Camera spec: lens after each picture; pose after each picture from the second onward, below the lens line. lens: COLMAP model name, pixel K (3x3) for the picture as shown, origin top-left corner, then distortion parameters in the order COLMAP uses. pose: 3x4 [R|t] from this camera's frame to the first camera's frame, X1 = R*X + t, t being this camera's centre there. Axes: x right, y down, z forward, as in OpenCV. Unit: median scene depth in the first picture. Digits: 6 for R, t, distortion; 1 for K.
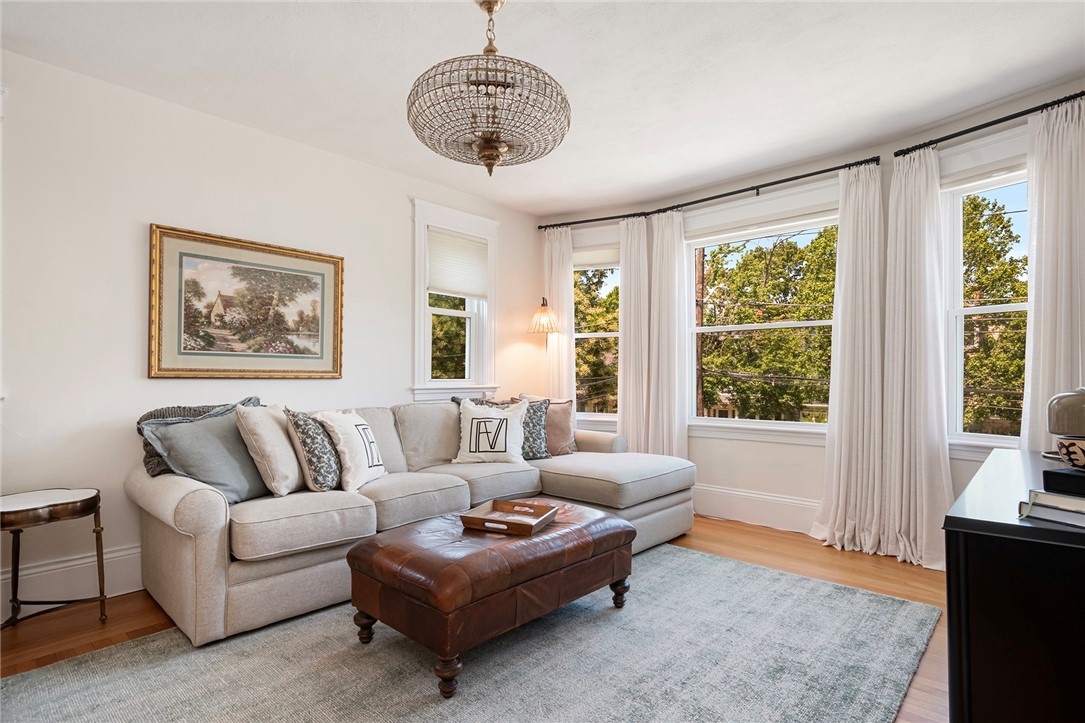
lens RADIAL K [[542.9, 0, 541.1], [0, 542.9, 372.0], [0, 0, 1]] dist [0.001123, -0.000501]
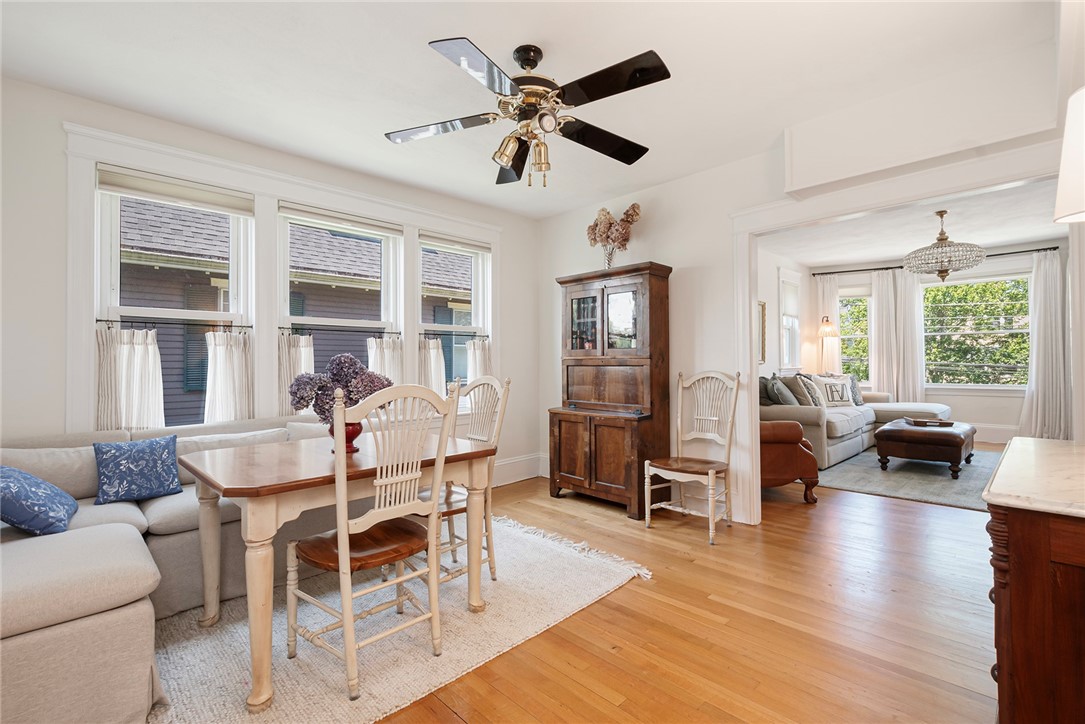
lens RADIAL K [[488.1, 0, 536.3], [0, 488.1, 356.6], [0, 0, 1]] dist [0.000922, -0.000164]
pose [[0.998377, -0.012043, -0.055667, -1.074536], [0.011839, 0.999922, -0.003993, -0.016875], [0.055711, 0.003327, 0.998441, -0.792026]]
